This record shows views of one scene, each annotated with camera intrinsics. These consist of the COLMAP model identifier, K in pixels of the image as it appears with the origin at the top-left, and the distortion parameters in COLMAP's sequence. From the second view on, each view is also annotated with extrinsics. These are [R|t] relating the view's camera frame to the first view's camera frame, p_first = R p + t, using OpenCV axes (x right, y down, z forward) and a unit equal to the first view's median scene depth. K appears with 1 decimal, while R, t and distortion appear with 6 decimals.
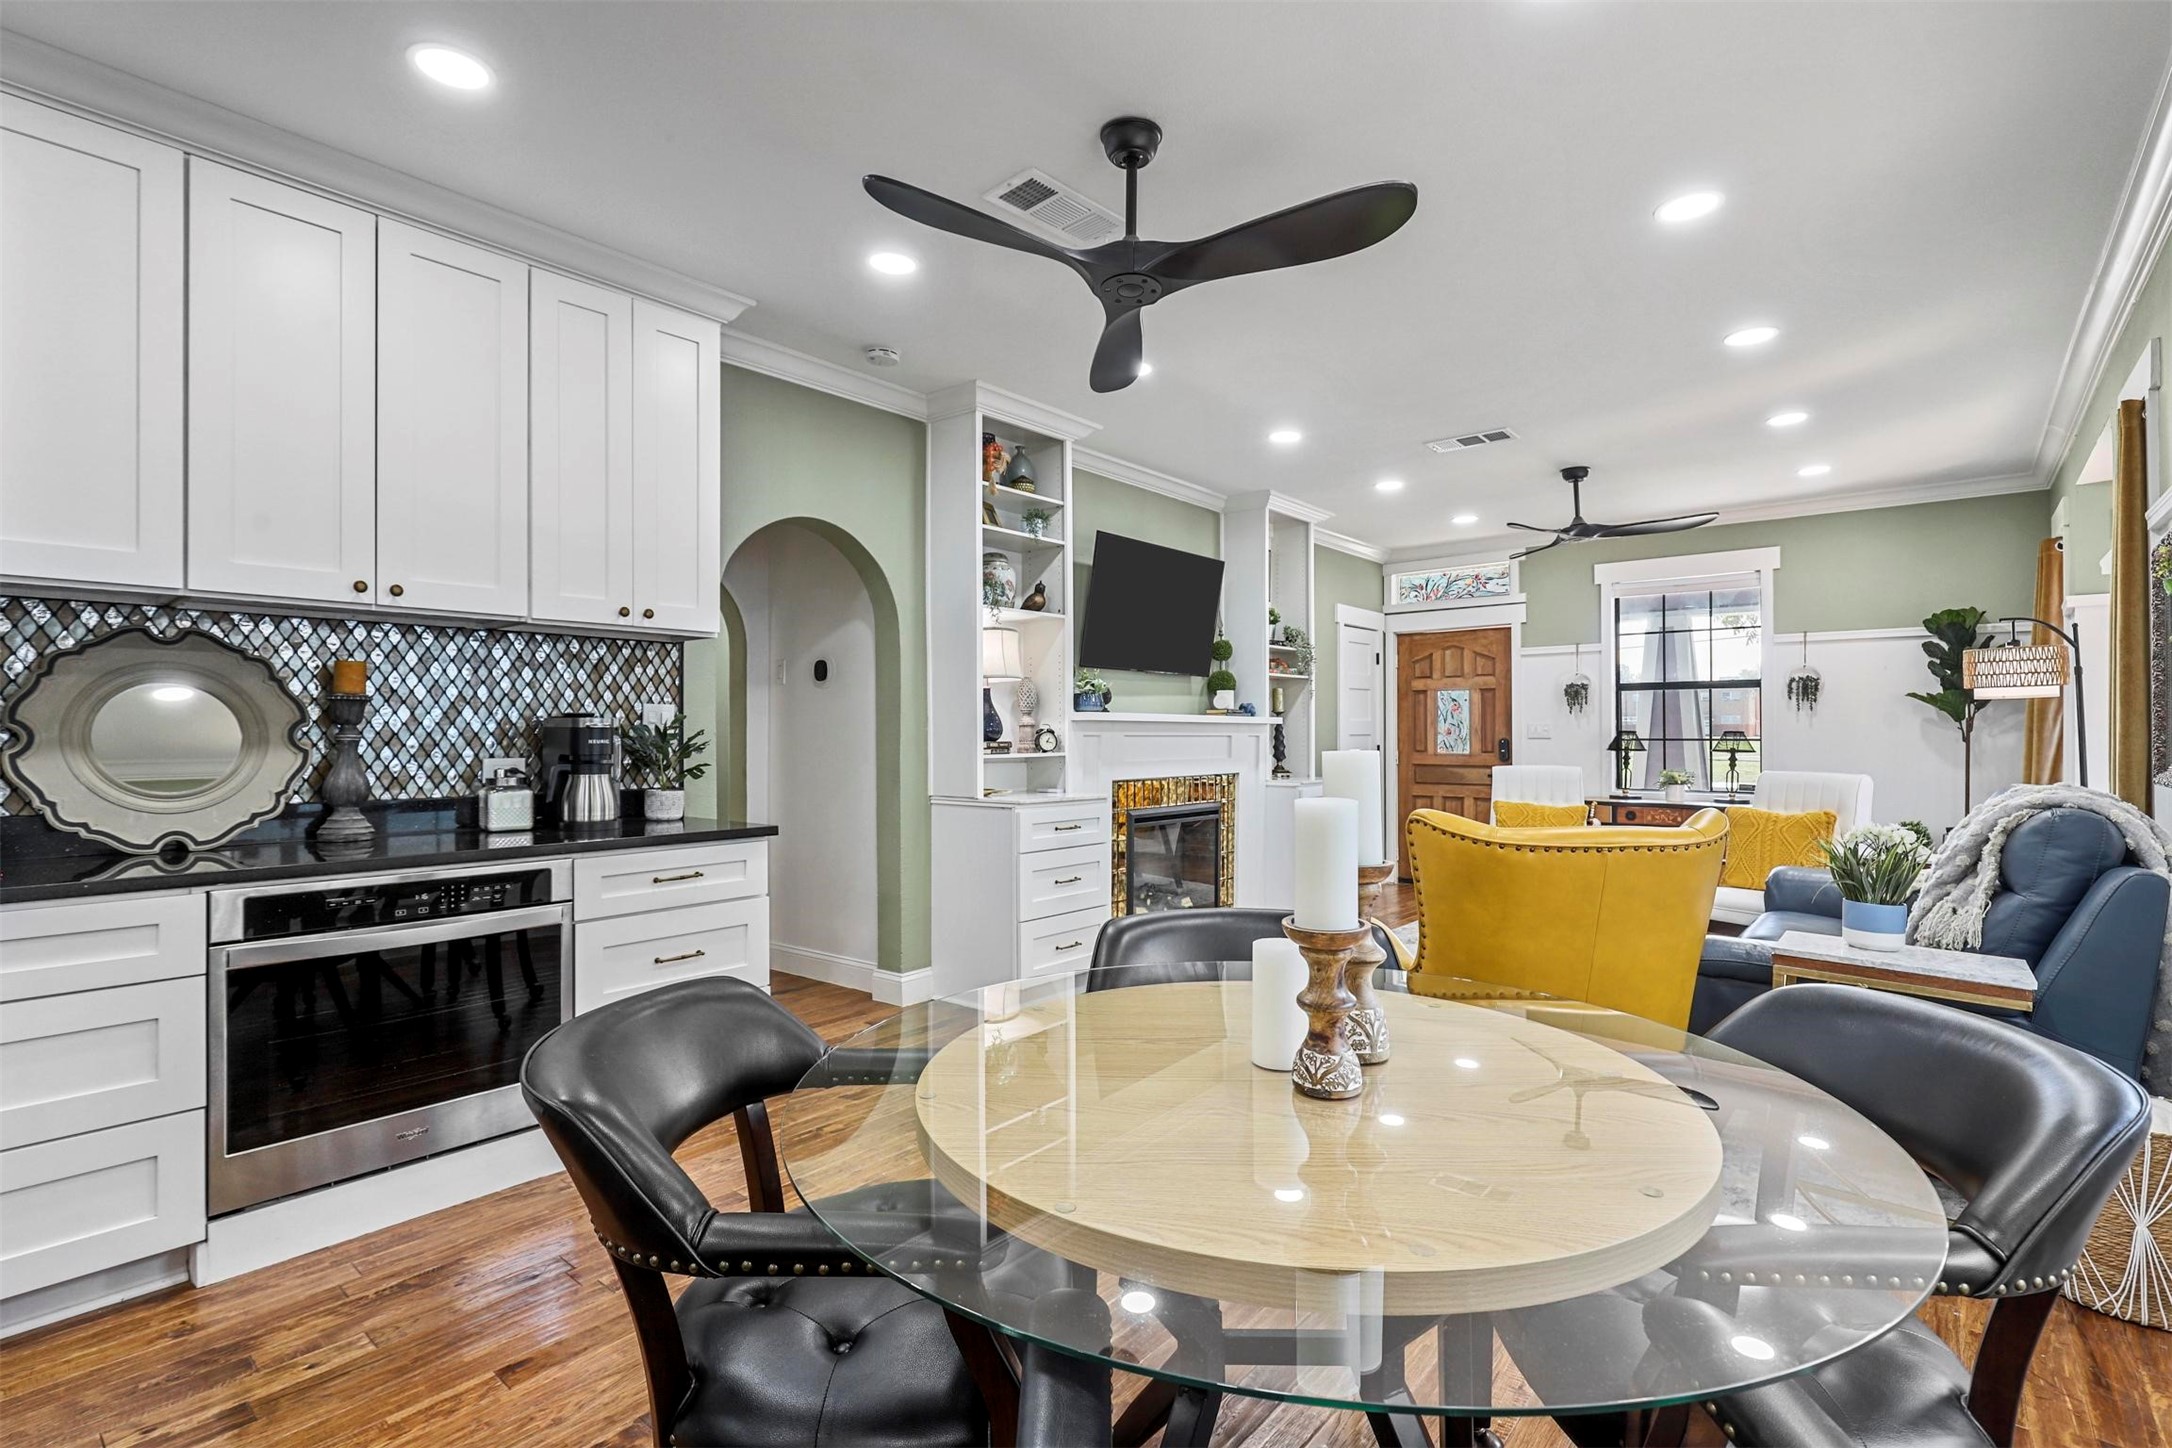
lens RADIAL K [[1045.8, 0, 1086.0], [0, 1045.8, 724.0], [0, 0, 1]] dist [-0.000137, 0.000062]
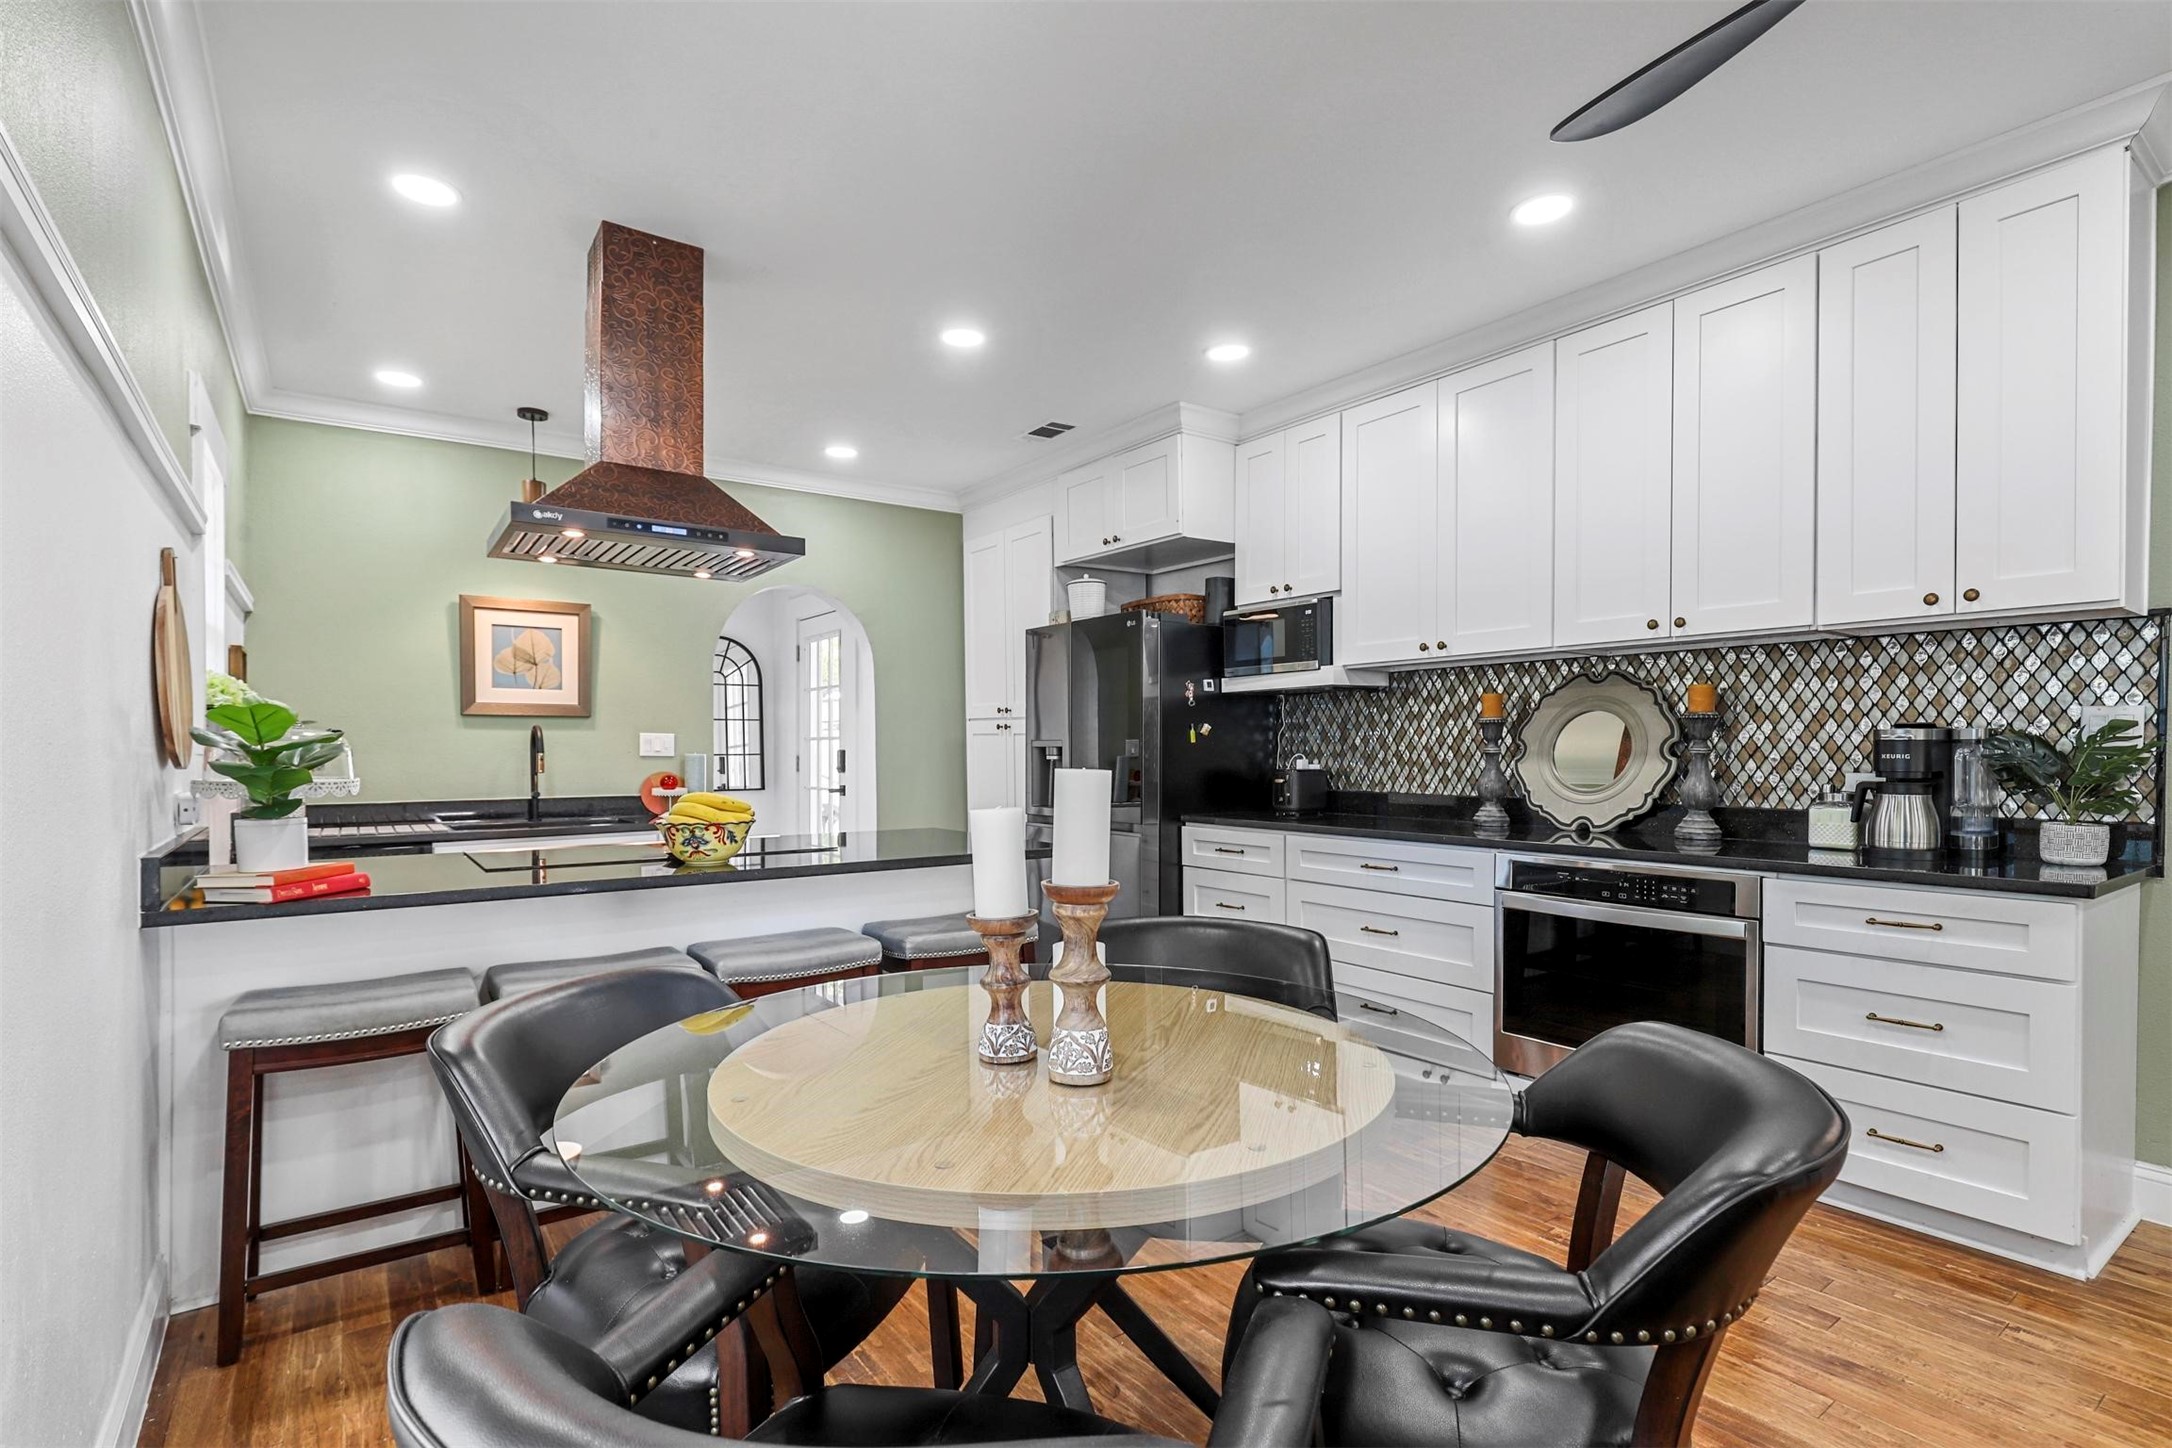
lens RADIAL K [[1045.8, 0, 1086.0], [0, 1045.8, 724.0], [0, 0, 1]] dist [-0.000137, 0.000062]
pose [[-0.257128, -0.023260, -0.966097, 0.552434], [0.007394, 0.999634, -0.026035, 0.008433], [0.966349, -0.013838, -0.256862, 0.597412]]
